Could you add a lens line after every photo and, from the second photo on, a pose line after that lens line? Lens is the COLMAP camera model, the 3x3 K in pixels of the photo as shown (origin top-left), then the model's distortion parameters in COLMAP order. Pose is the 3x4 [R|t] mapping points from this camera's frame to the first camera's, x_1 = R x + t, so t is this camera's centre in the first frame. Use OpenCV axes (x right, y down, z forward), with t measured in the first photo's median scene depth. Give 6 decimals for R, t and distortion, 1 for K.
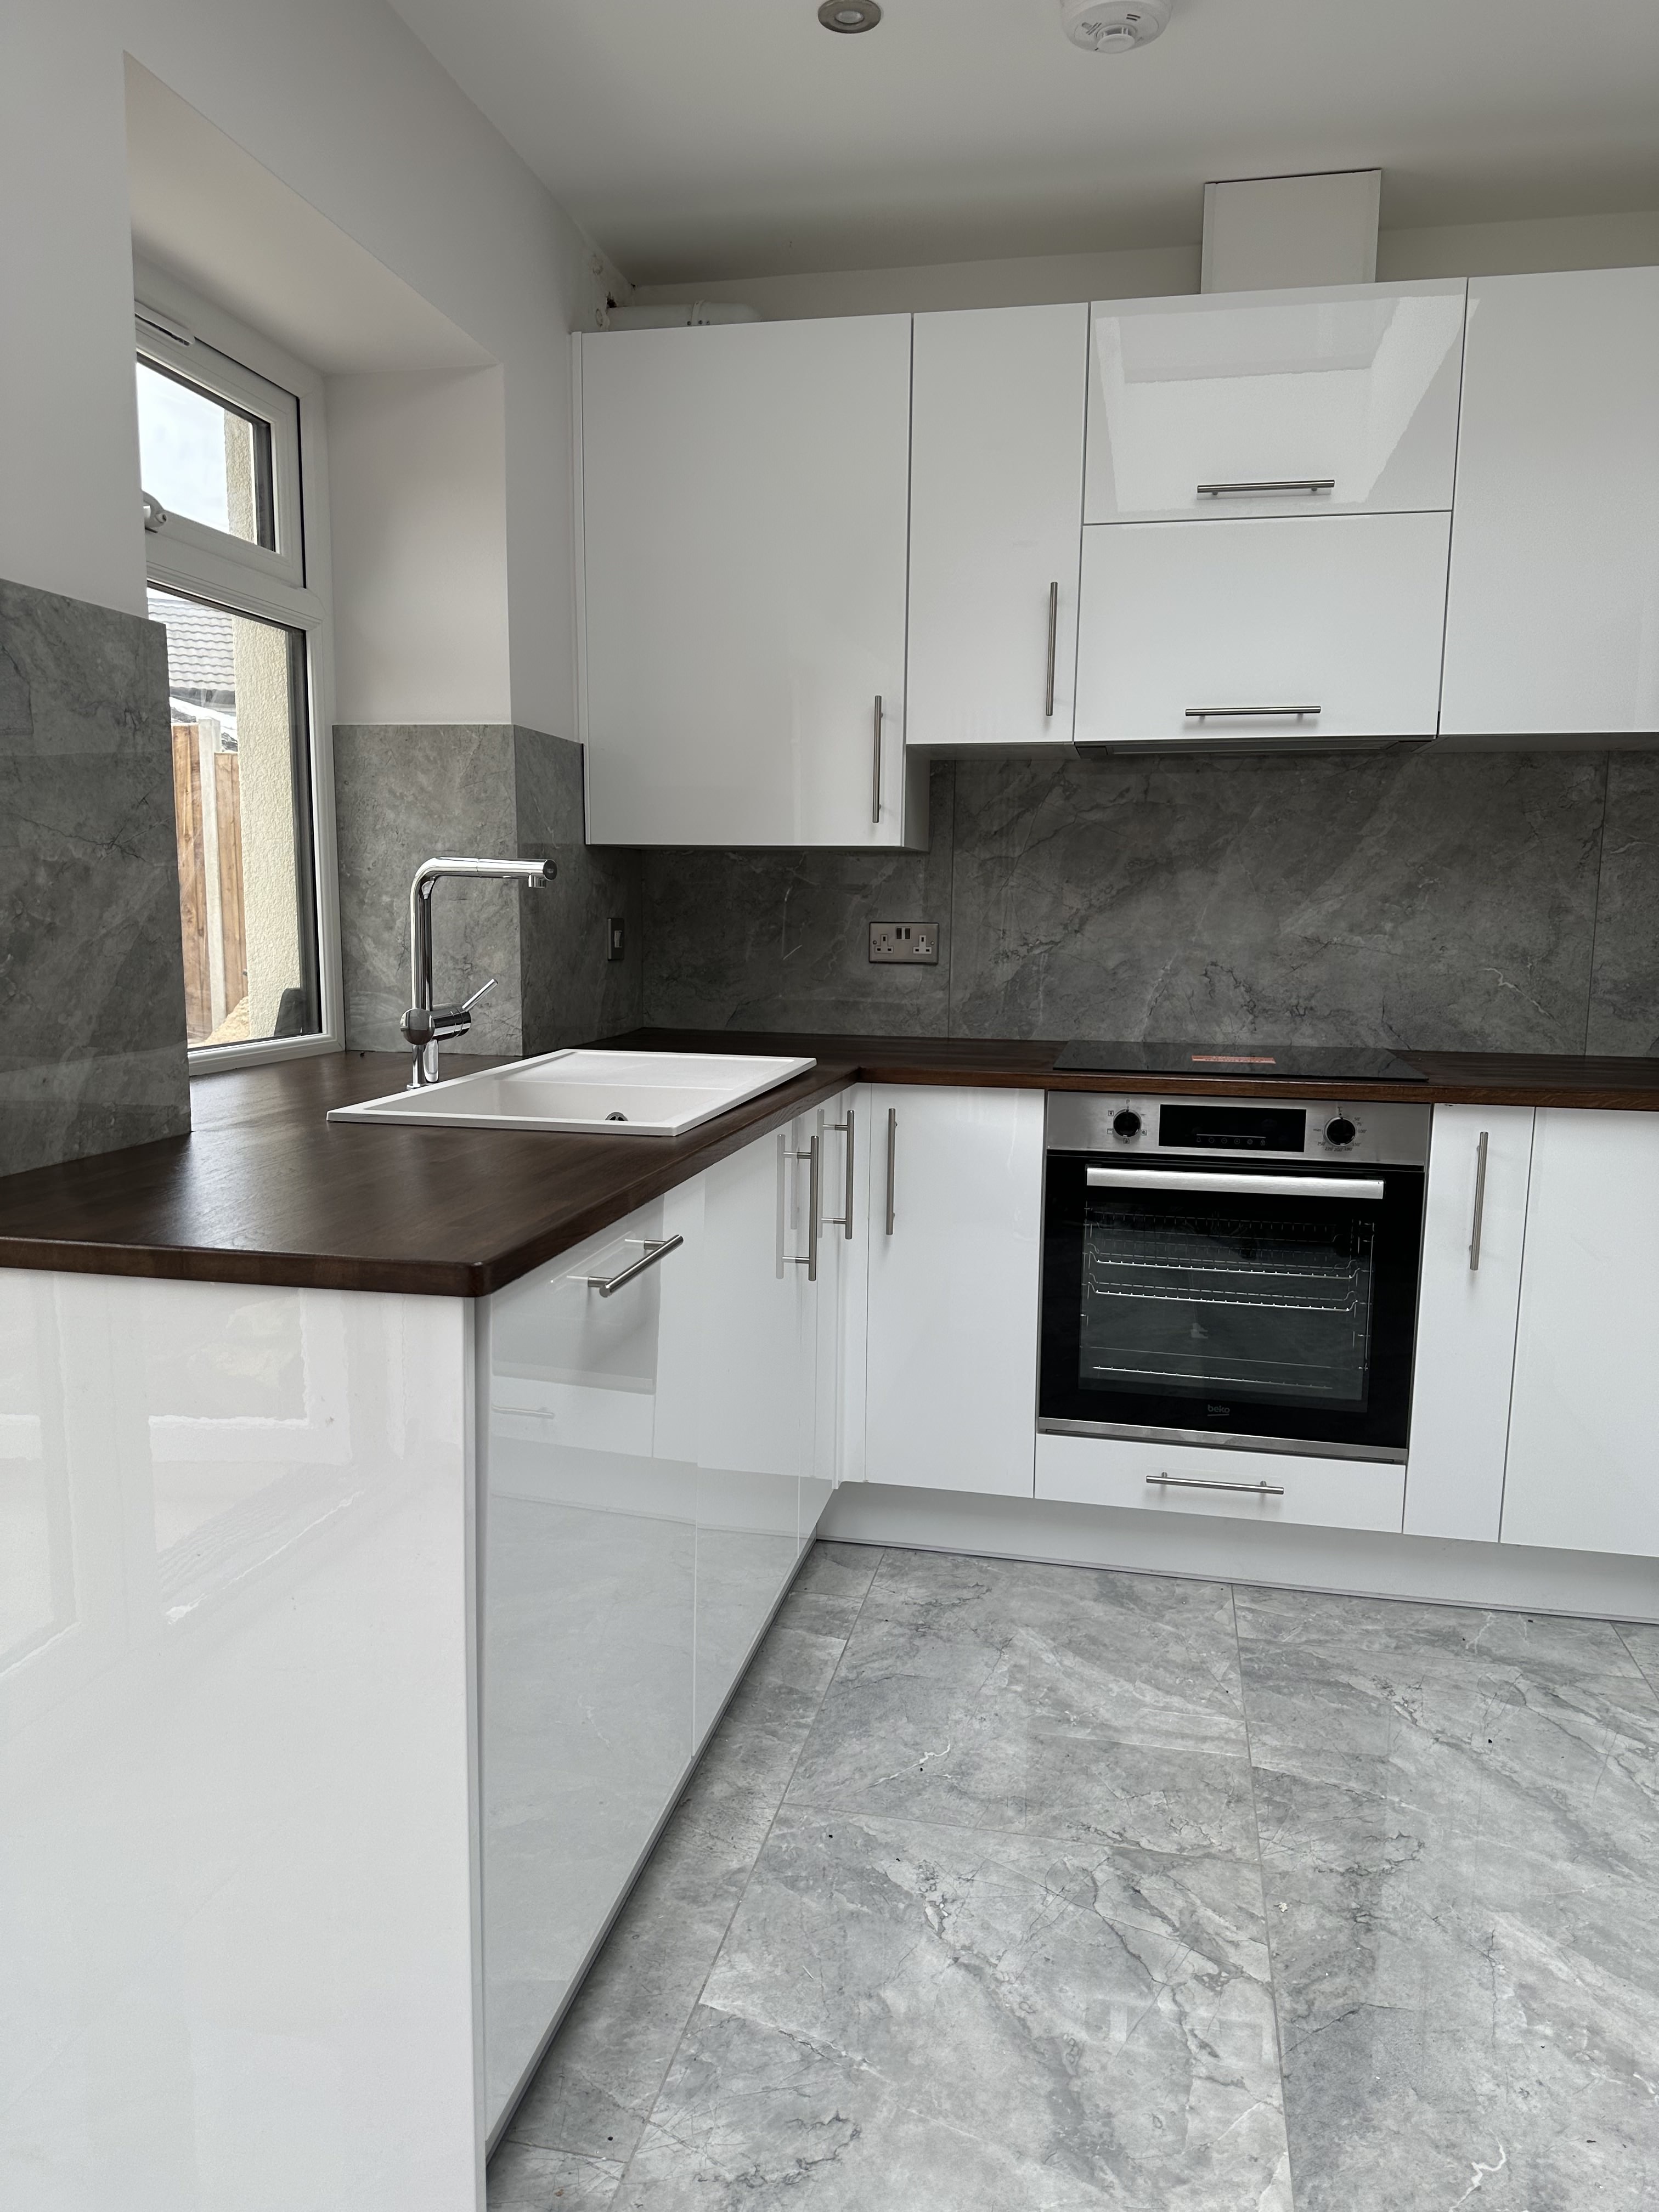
lens RADIAL K [[1589.4, 0, 822.4], [0, 1589.4, 1115.5], [0, 0, 1]] dist [0.036123, -0.045361]
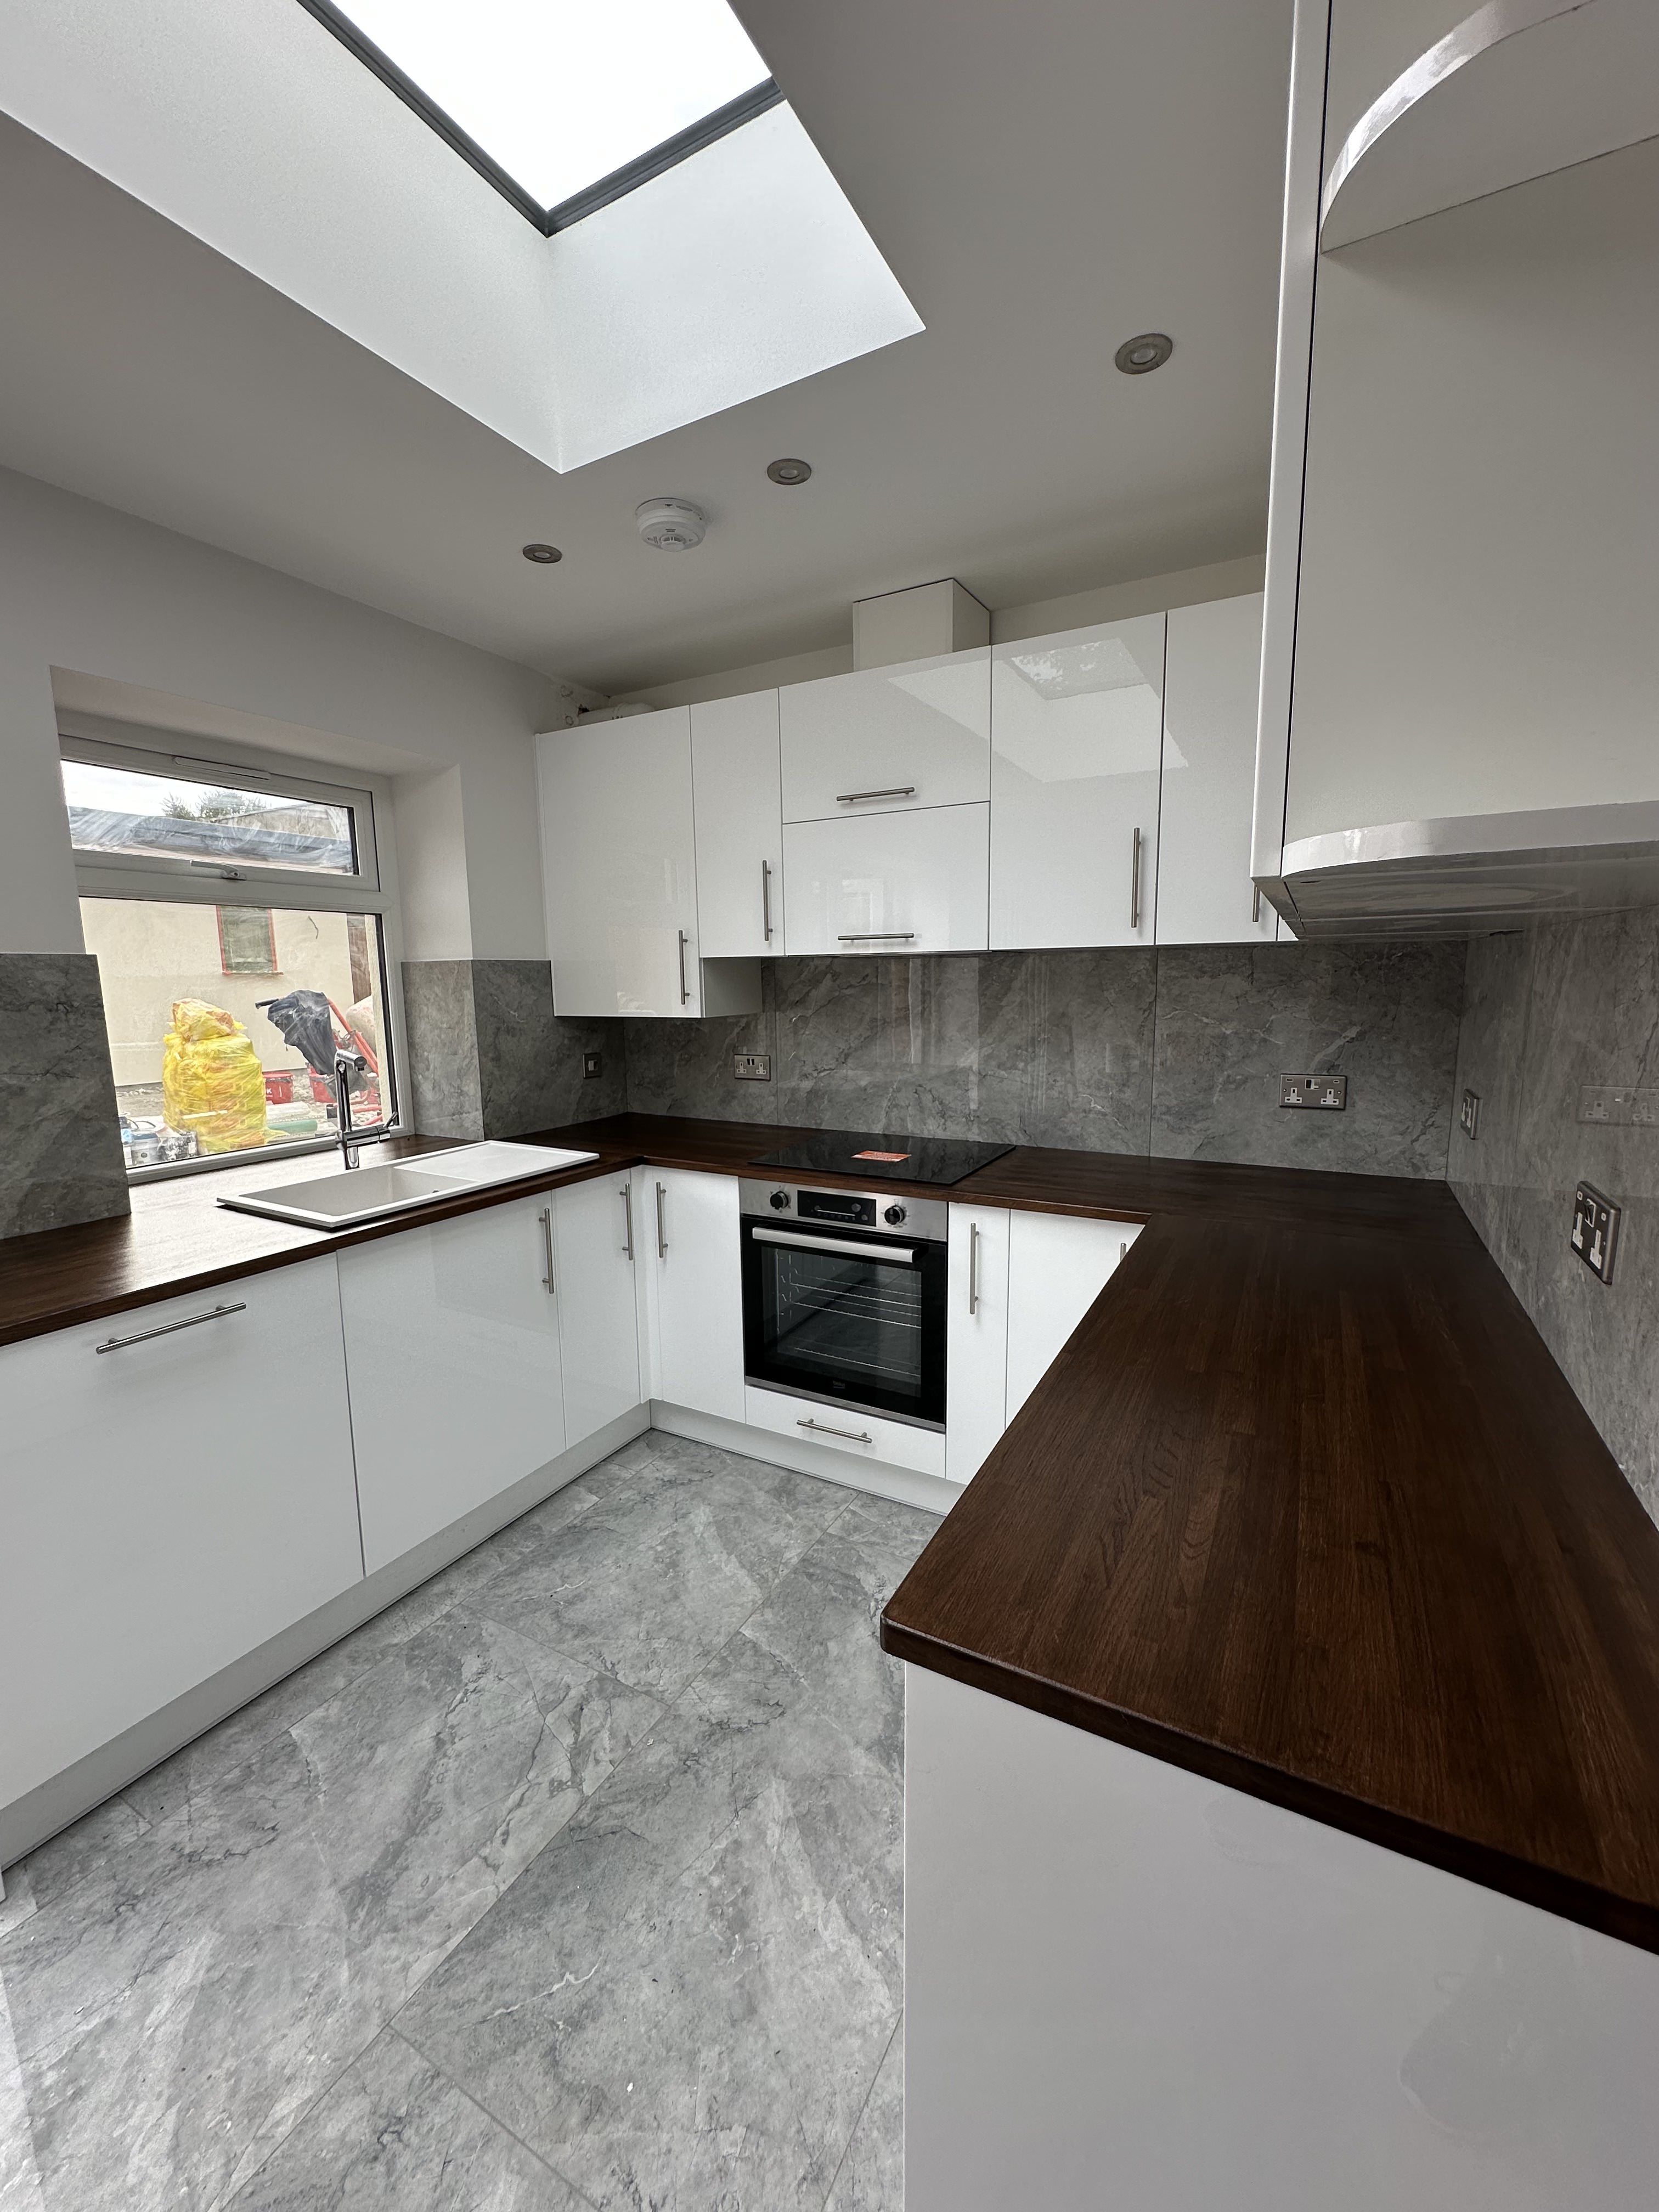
lens RADIAL K [[900.4, 0, 820.5], [0, 900.4, 1100.8], [0, 0, 1]] dist [-0.001506, 0.001050]
pose [[0.953898, 0.018541, -0.299558, 0.490312], [-0.017000, 0.999825, 0.007751, -0.100220], [0.299649, -0.002301, 0.954047, 0.147180]]
